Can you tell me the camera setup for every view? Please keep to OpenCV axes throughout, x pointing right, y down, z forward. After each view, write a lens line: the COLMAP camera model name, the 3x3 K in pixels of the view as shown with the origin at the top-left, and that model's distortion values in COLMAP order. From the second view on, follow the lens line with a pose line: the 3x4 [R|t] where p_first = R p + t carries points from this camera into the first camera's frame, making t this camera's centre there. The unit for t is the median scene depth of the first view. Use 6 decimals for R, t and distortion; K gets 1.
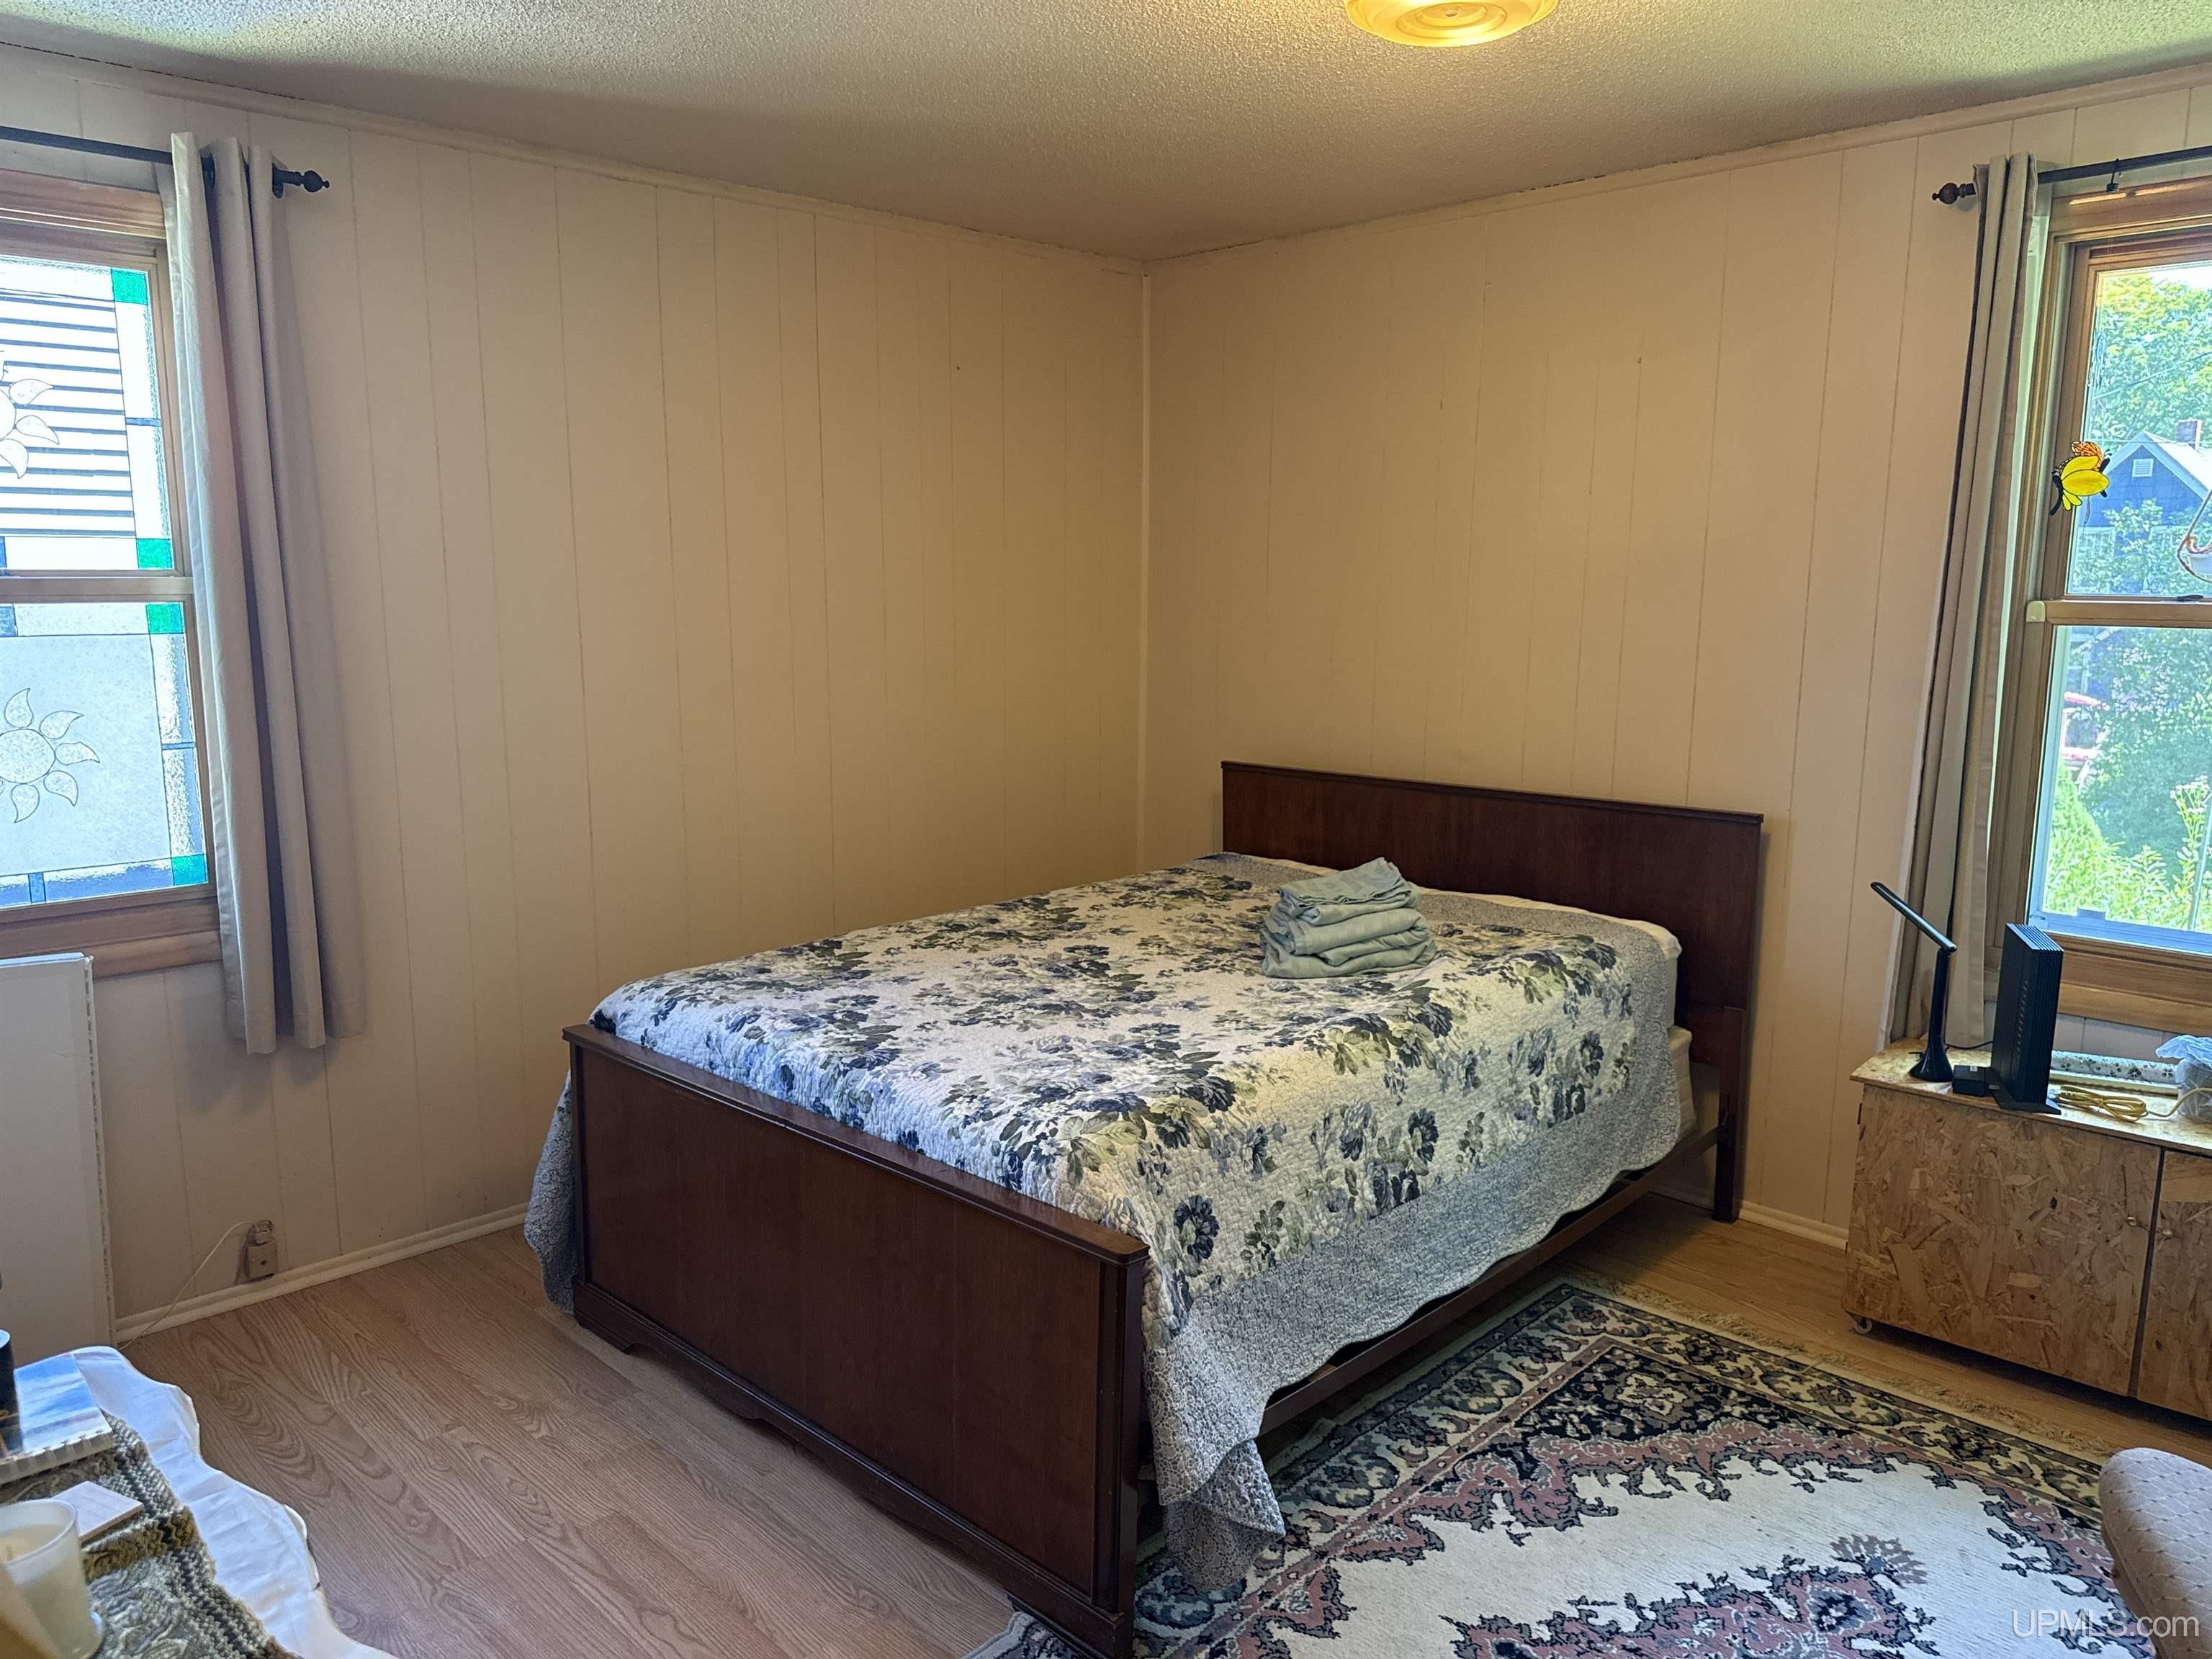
lens RADIAL K [[1562.0, 0, 1115.0], [0, 1562.0, 824.8], [0, 0, 1]] dist [0.026659, -0.049589]
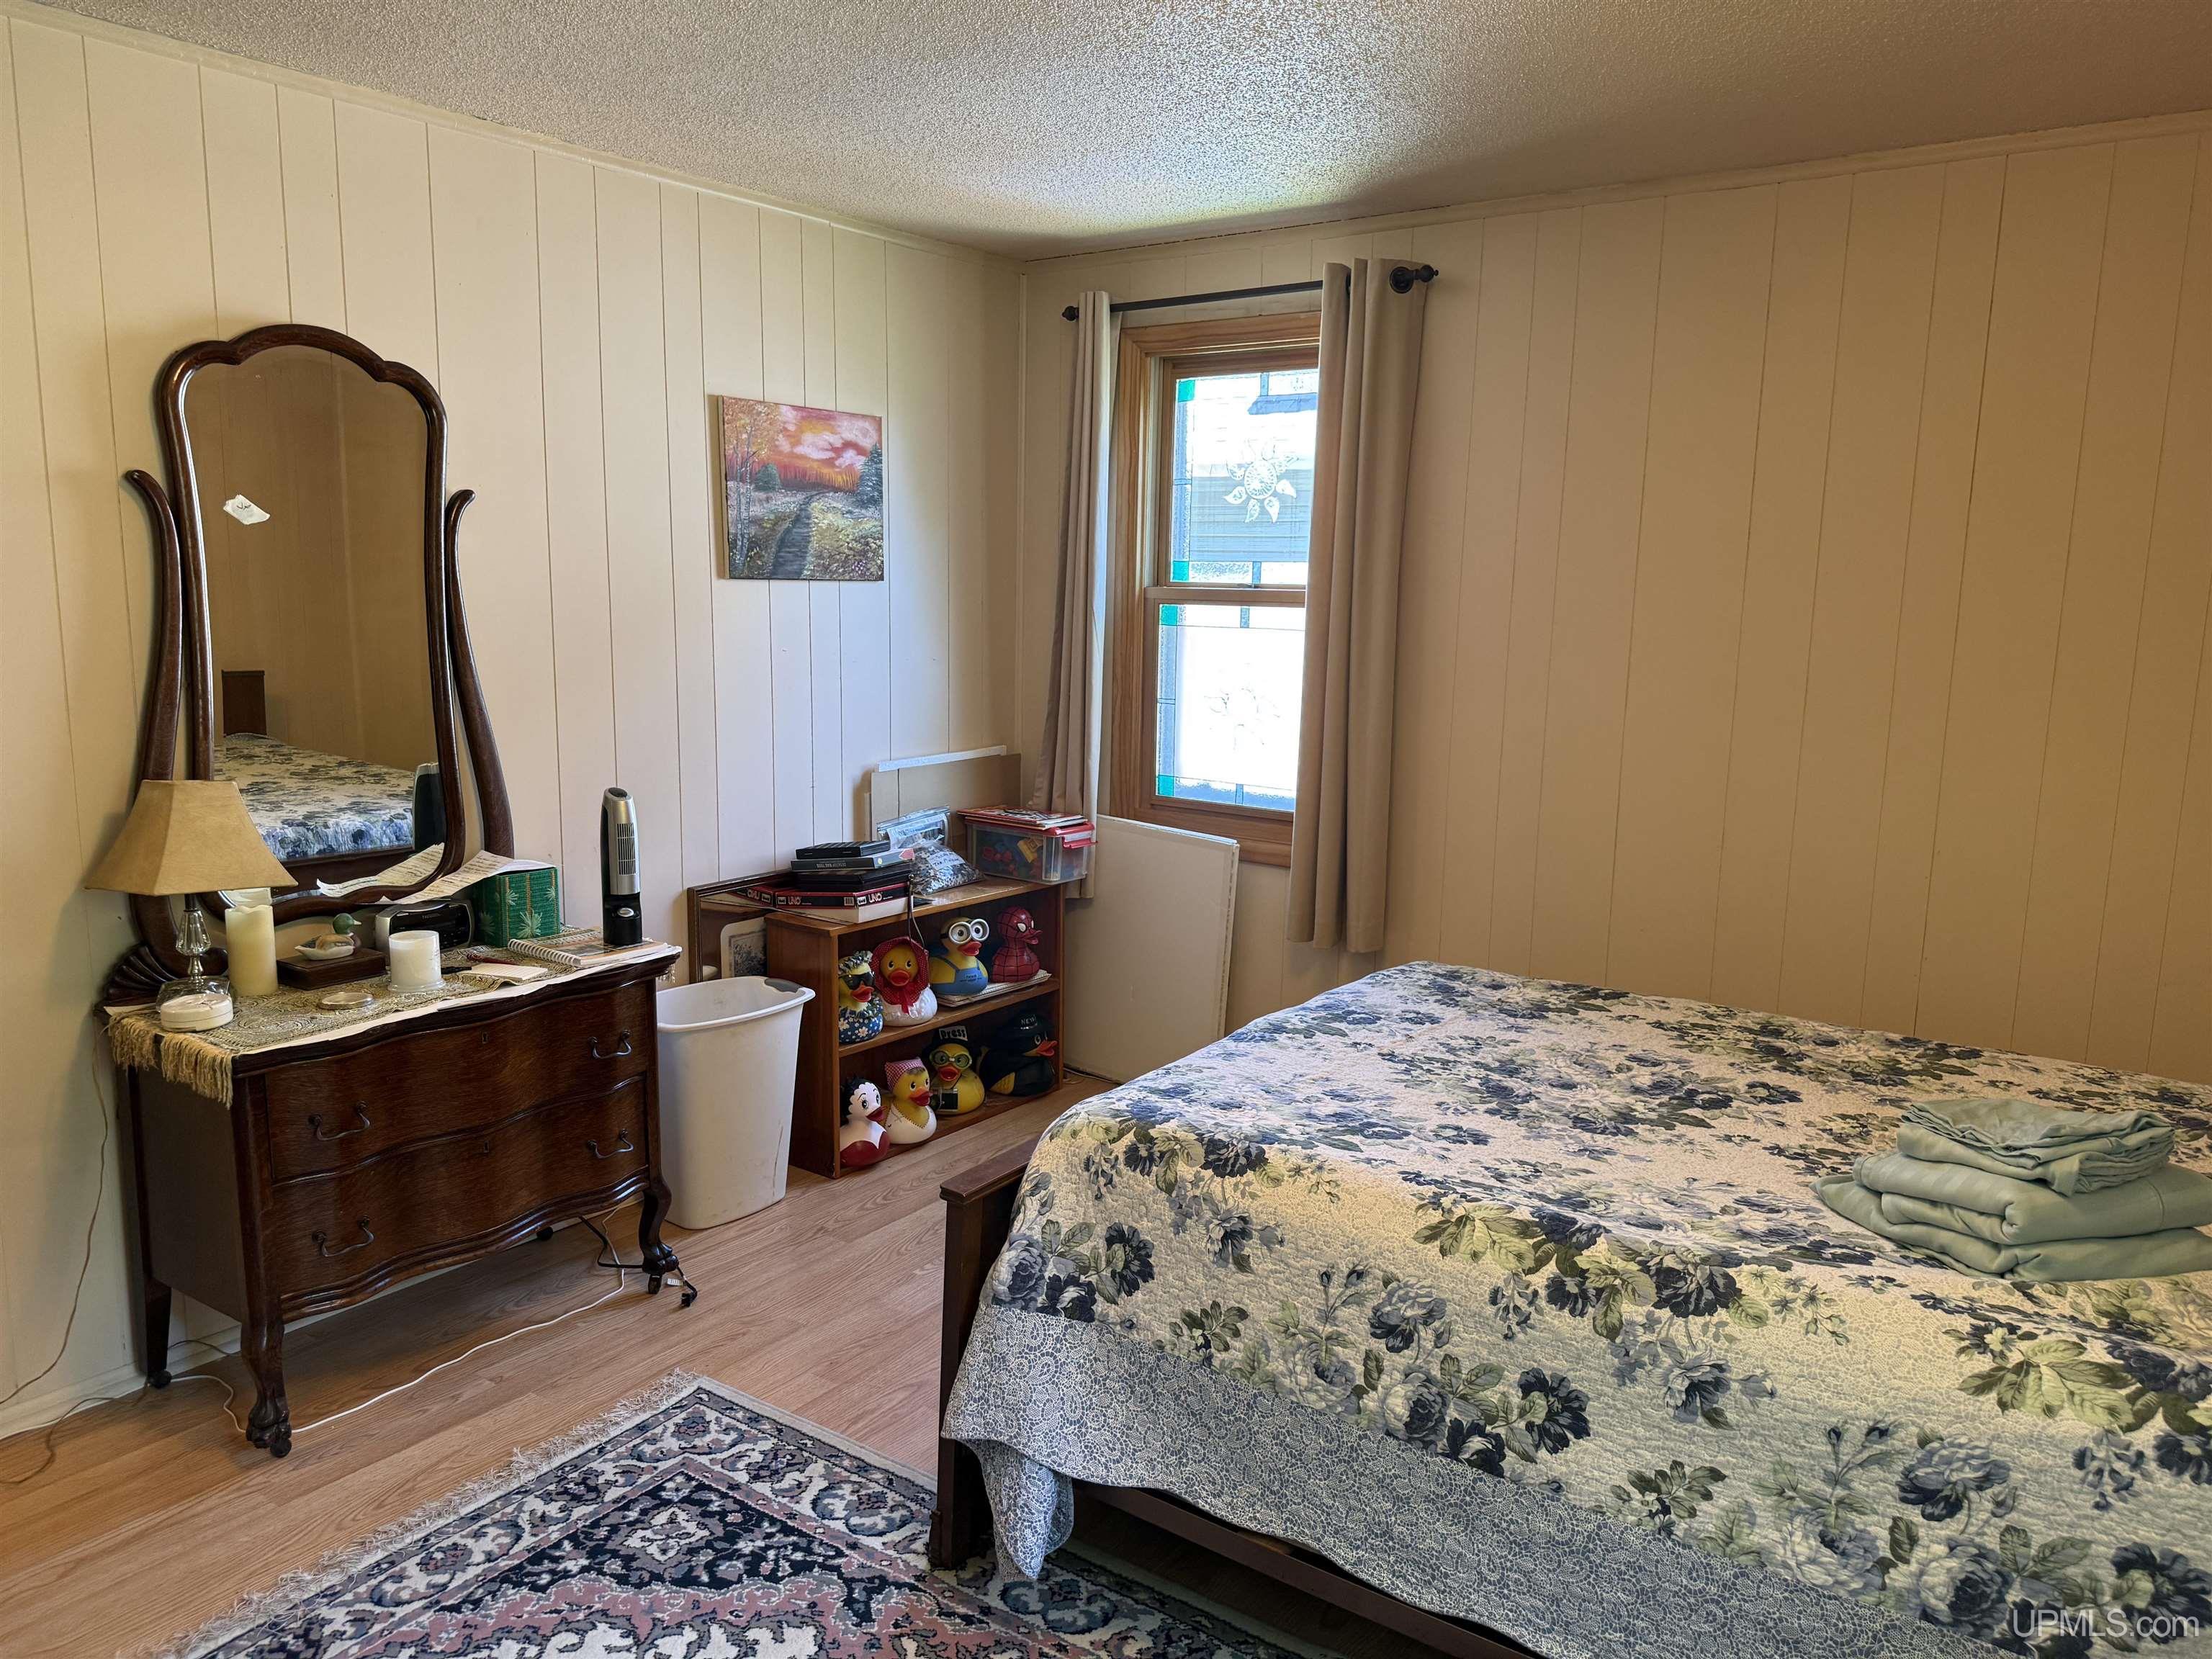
lens RADIAL K [[1562.0, 0, 1103.8], [0, 1562.0, 818.4], [0, 0, 1]] dist [0.026659, -0.049589]
pose [[0.162558, 0.156267, -0.974246, 0.781957], [-0.180984, 0.975350, 0.126246, -0.104732], [0.969959, 0.155800, 0.186833, 0.630541]]
